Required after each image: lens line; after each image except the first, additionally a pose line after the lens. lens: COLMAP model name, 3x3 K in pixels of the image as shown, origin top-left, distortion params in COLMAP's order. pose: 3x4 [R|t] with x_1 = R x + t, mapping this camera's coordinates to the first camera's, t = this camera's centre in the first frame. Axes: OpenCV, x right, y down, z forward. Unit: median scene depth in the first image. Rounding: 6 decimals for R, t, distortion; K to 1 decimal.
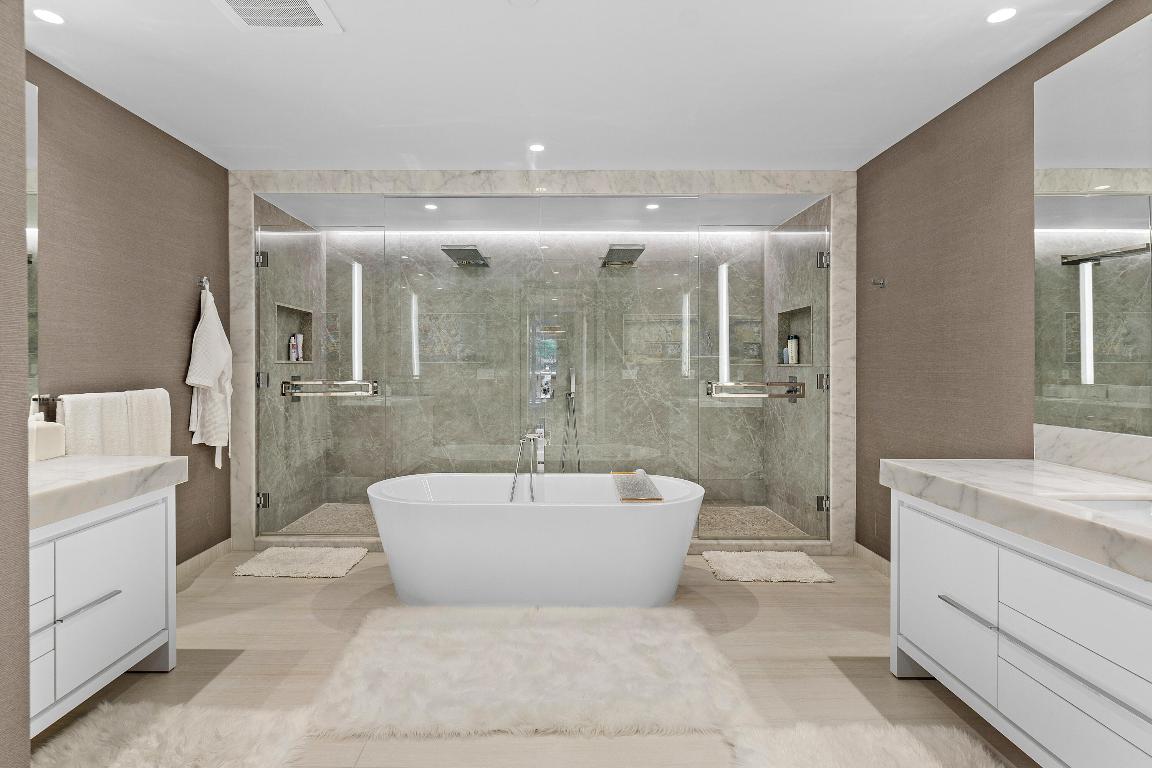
lens RADIAL K [[551.7, 0, 576.0], [0, 551.7, 384.0], [0, 0, 1]] dist [0.001819, 0.000031]
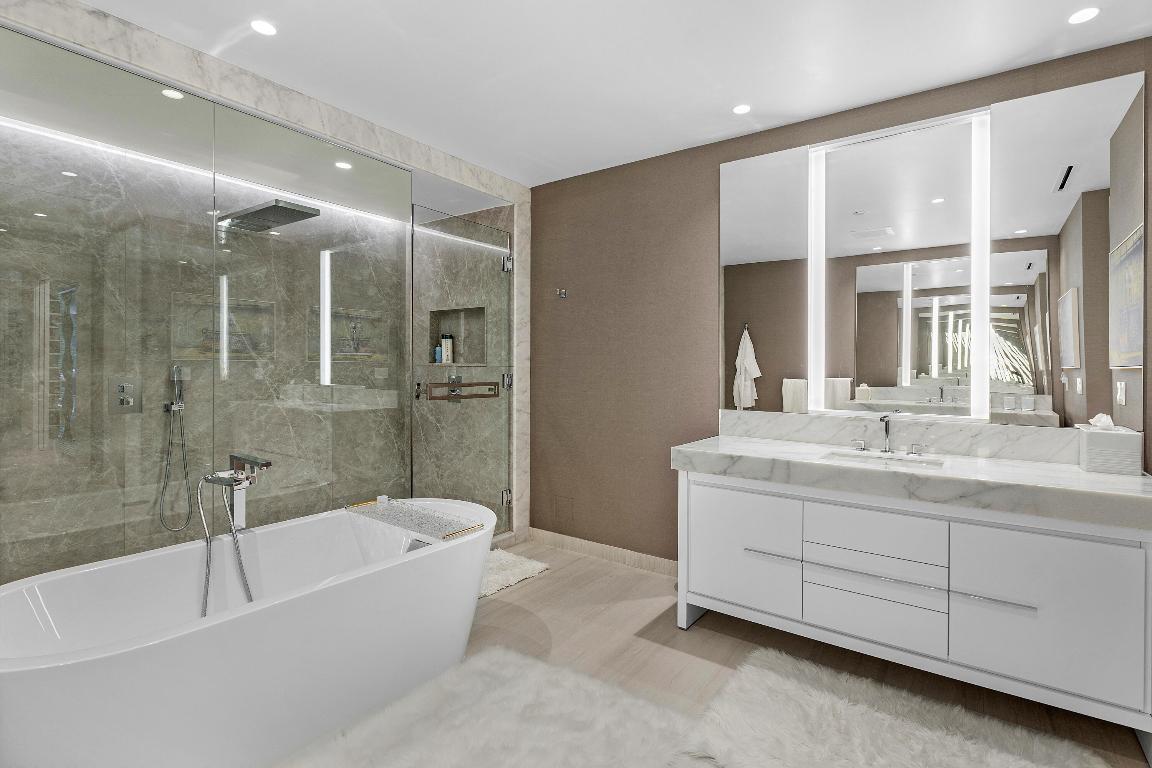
lens RADIAL K [[540.8, 0, 575.0], [0, 540.8, 374.8], [0, 0, 1]] dist [0.000757, 0.000250]
pose [[0.624825, -0.006583, 0.780737, -0.279043], [0.015928, 0.999864, -0.004316, -0.009455], [-0.780602, 0.015132, 0.624845, 0.264426]]
